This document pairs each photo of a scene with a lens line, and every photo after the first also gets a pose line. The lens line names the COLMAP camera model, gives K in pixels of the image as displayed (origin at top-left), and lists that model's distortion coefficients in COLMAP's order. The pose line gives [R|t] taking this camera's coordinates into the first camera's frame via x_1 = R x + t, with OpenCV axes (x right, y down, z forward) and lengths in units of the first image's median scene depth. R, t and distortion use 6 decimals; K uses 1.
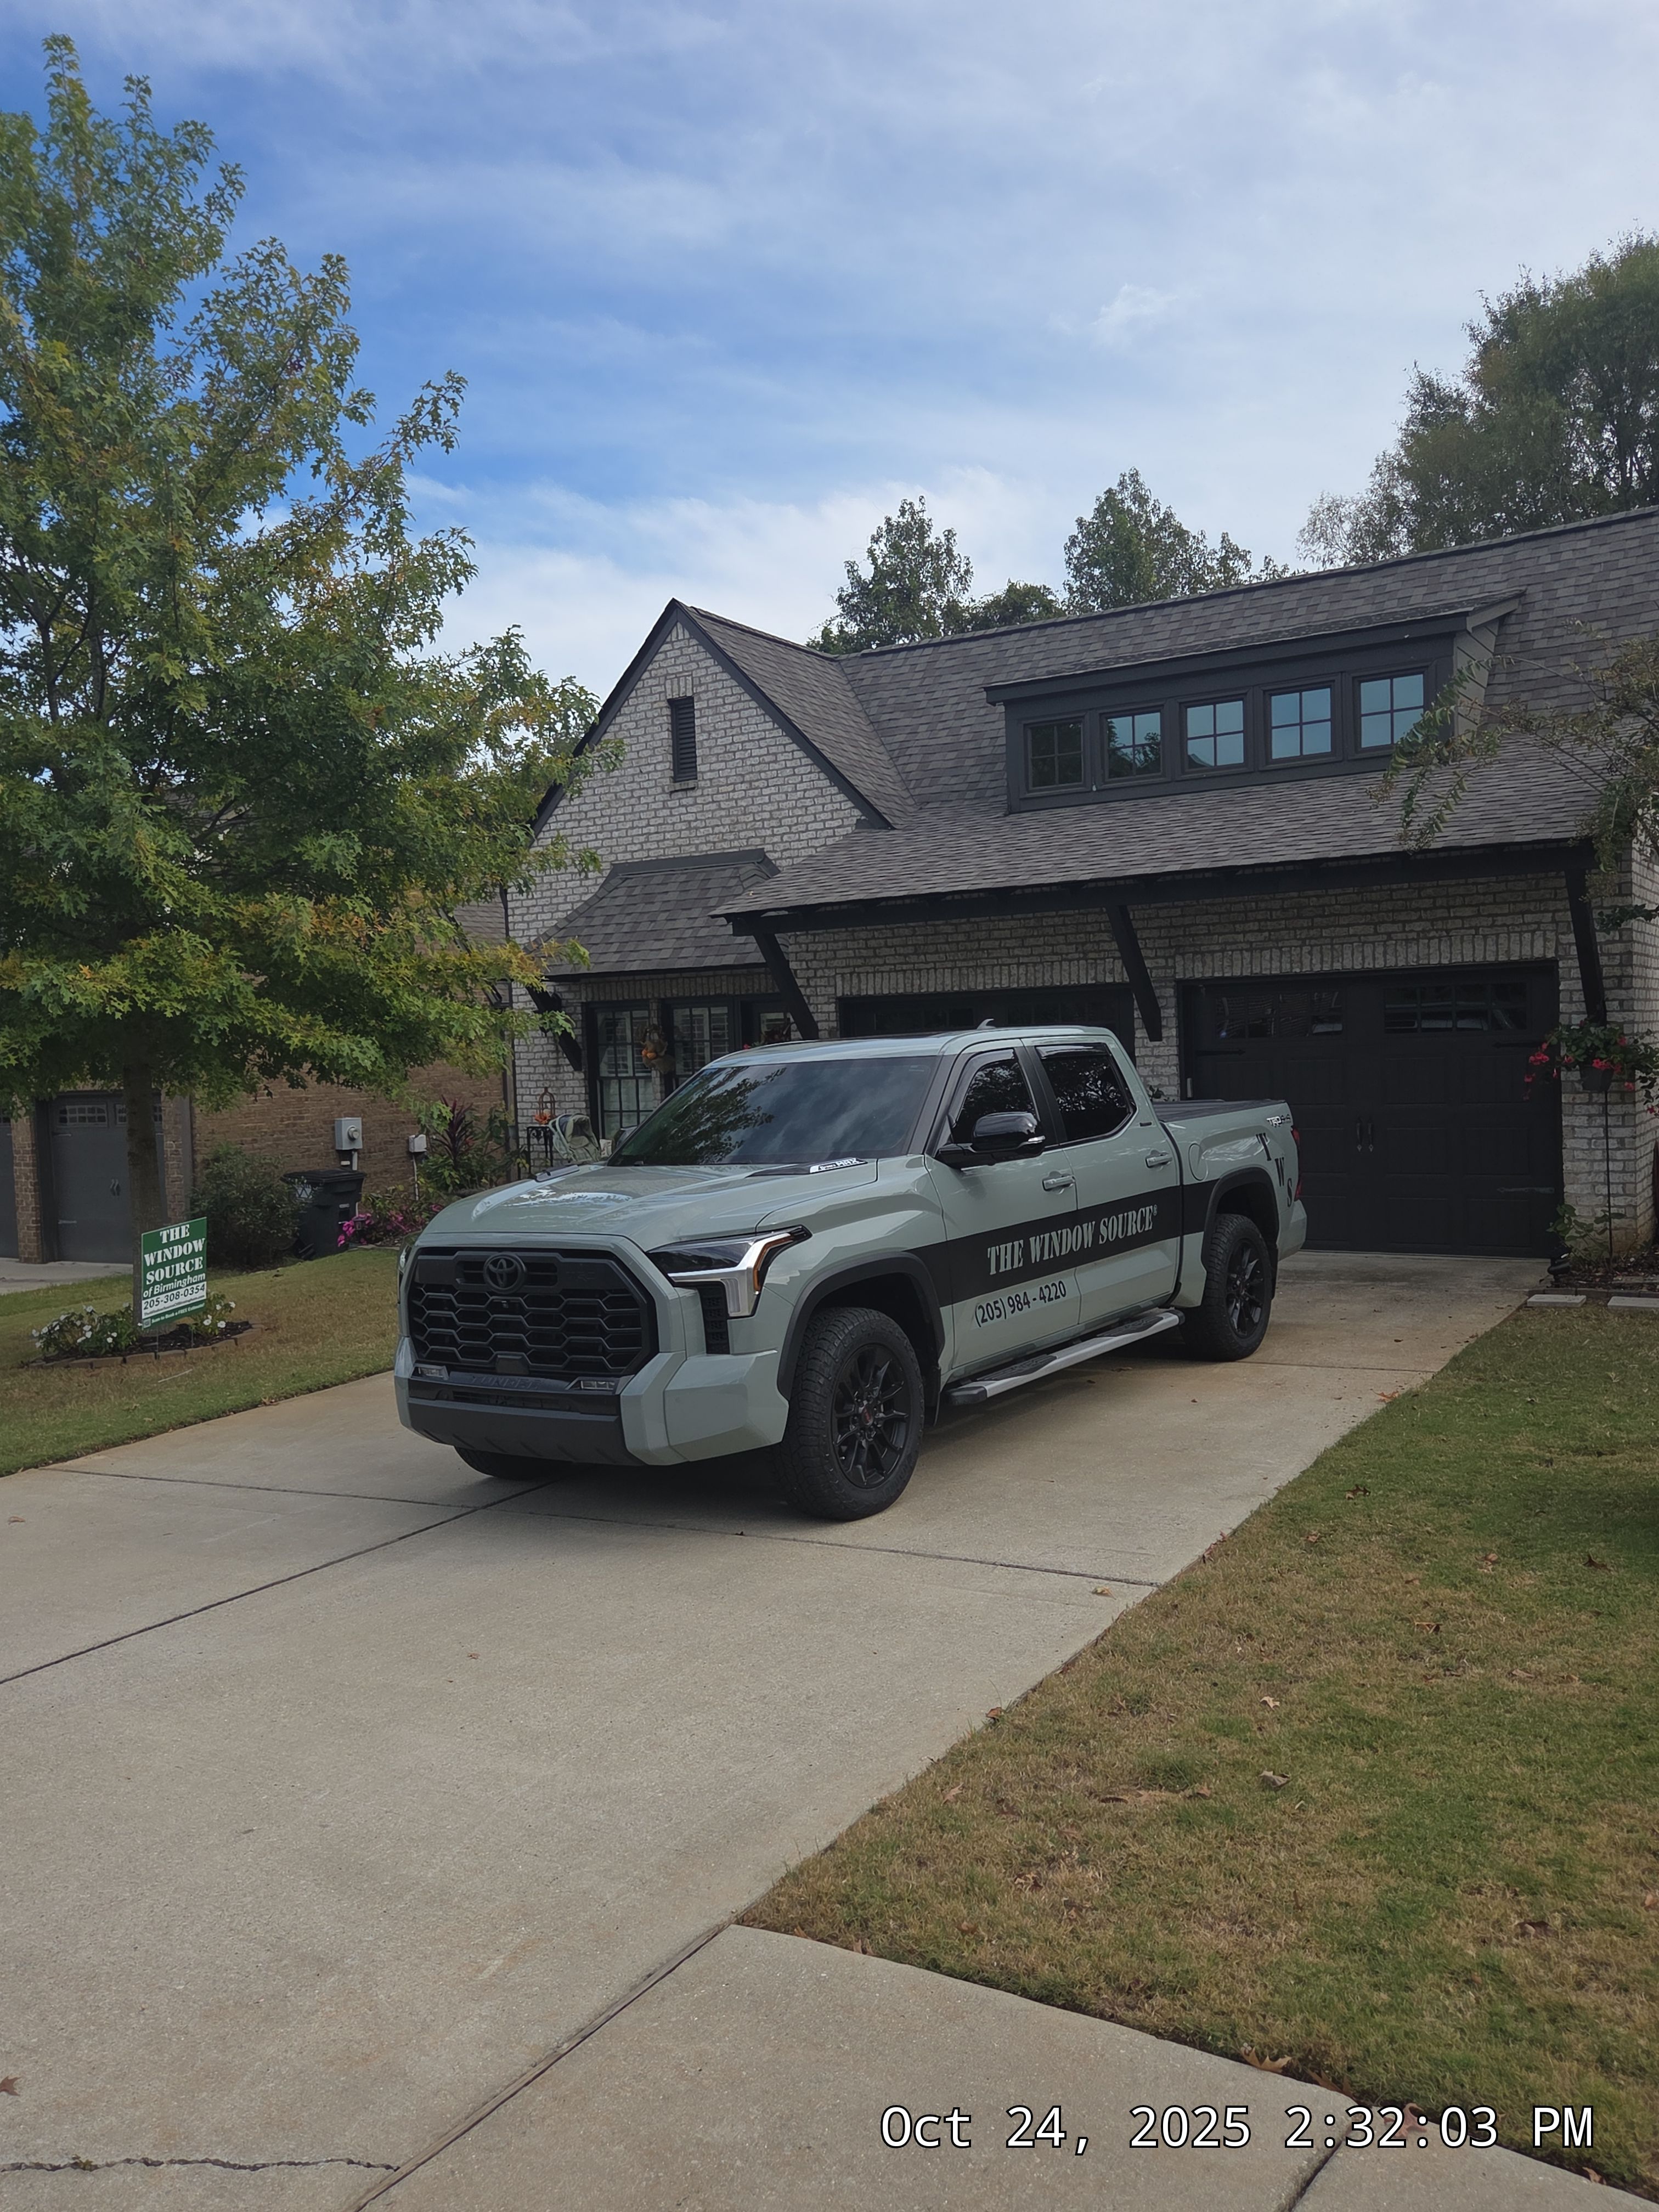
lens RADIAL K [[1728.5, 0, 821.4], [0, 1728.5, 1116.9], [0, 0, 1]] dist [0.055937, -0.069947]
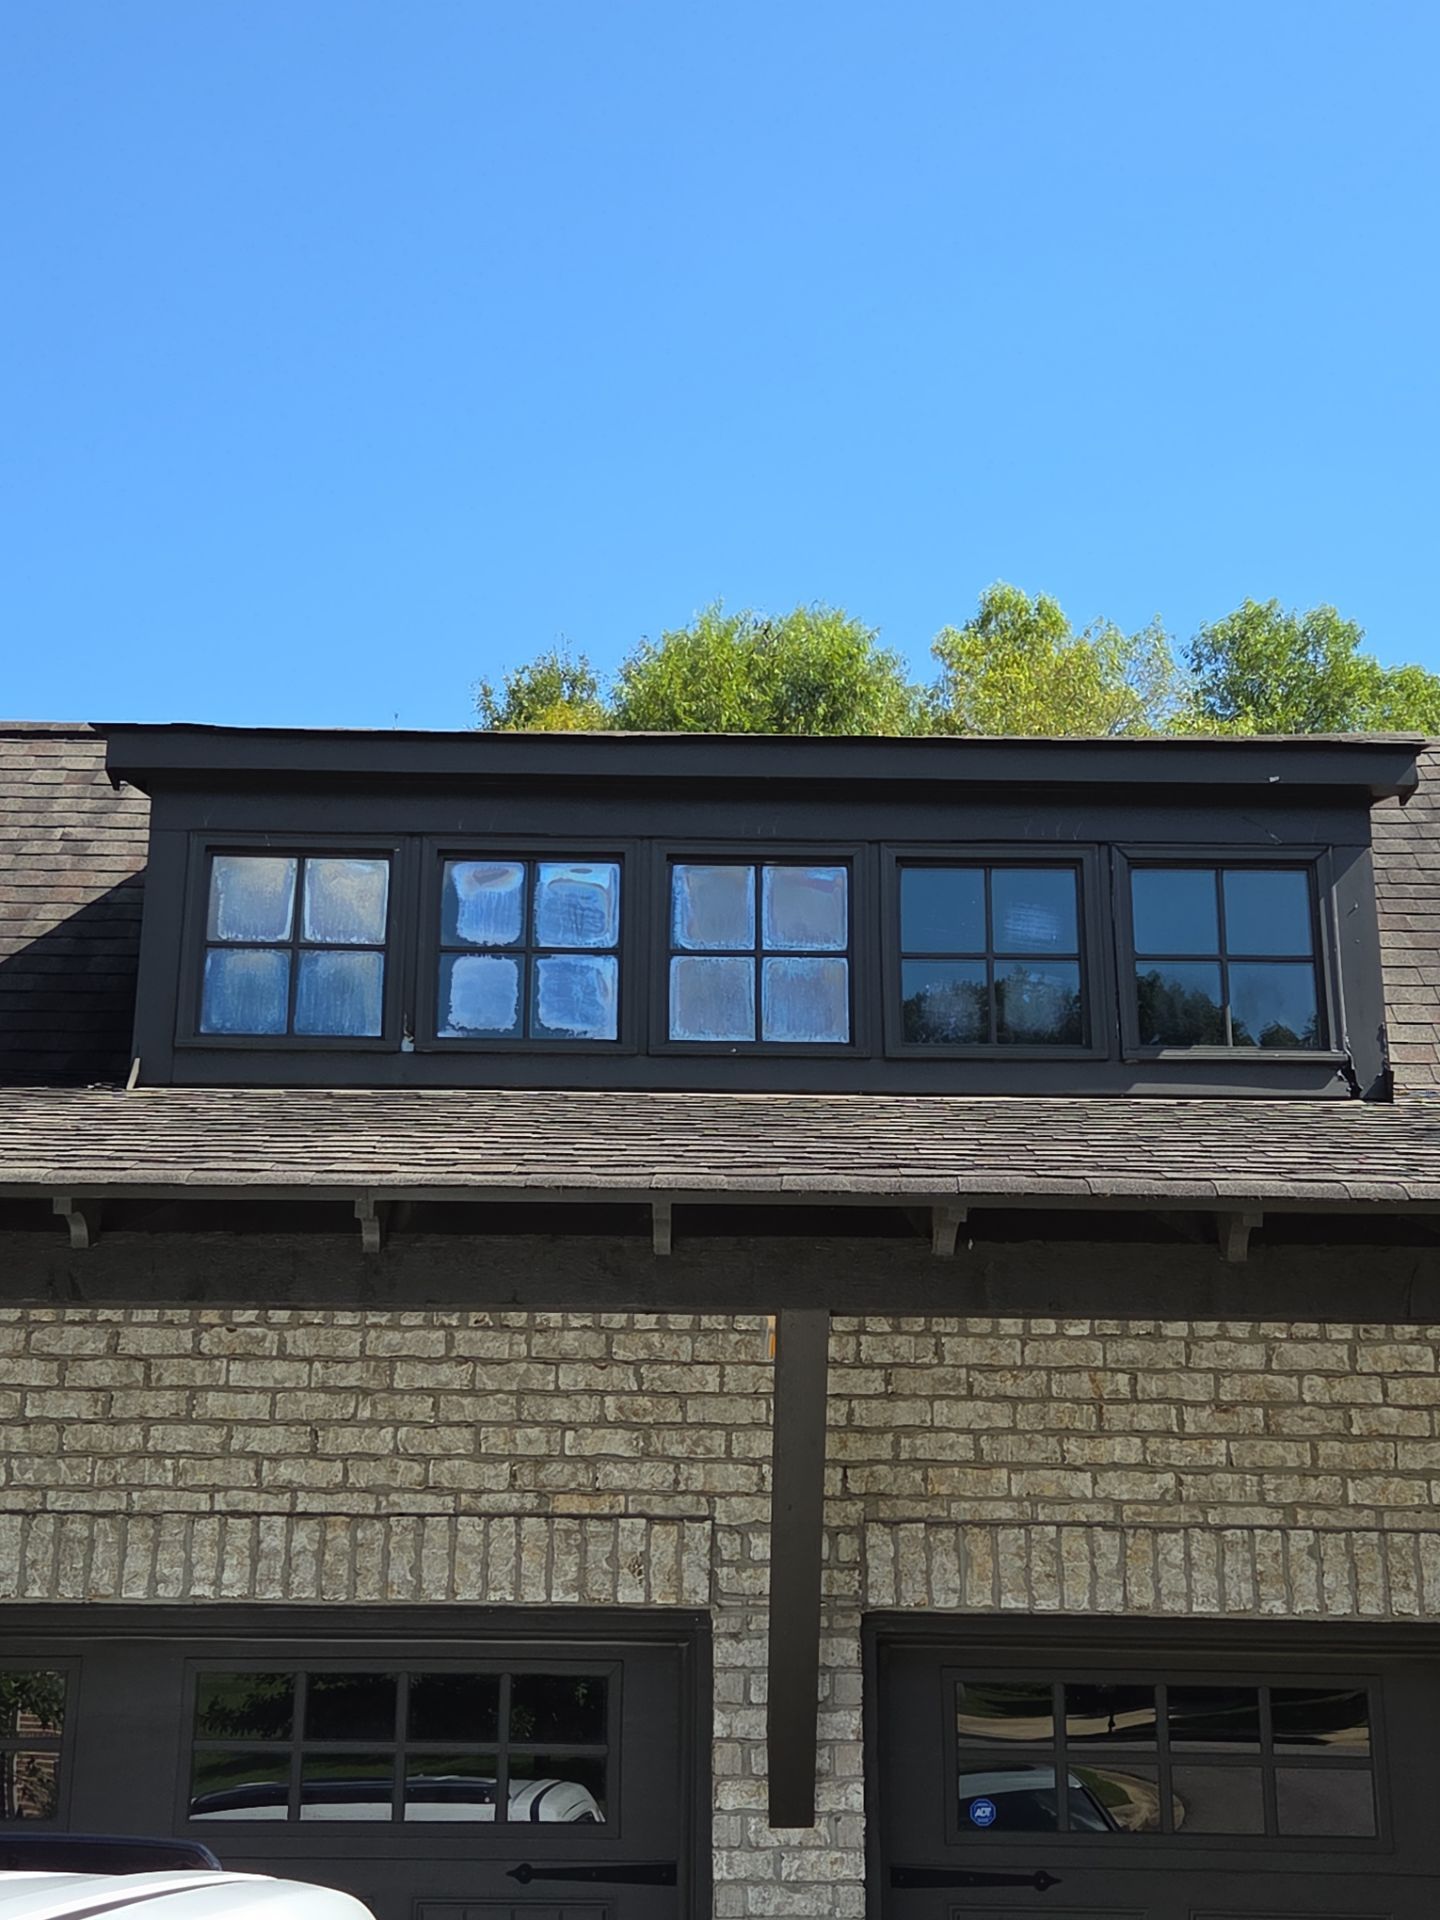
lens RADIAL K [[2576.3, 0, 674.7], [0, 2576.3, 956.7], [0, 0, 1]] dist [0.110572, -0.228629]
pose [[0.846311, 0.206577, 0.491003, -0.064311], [-0.019927, 0.933376, -0.358347, -0.023564], [-0.532317, 0.293489, 0.794042, 0.628339]]
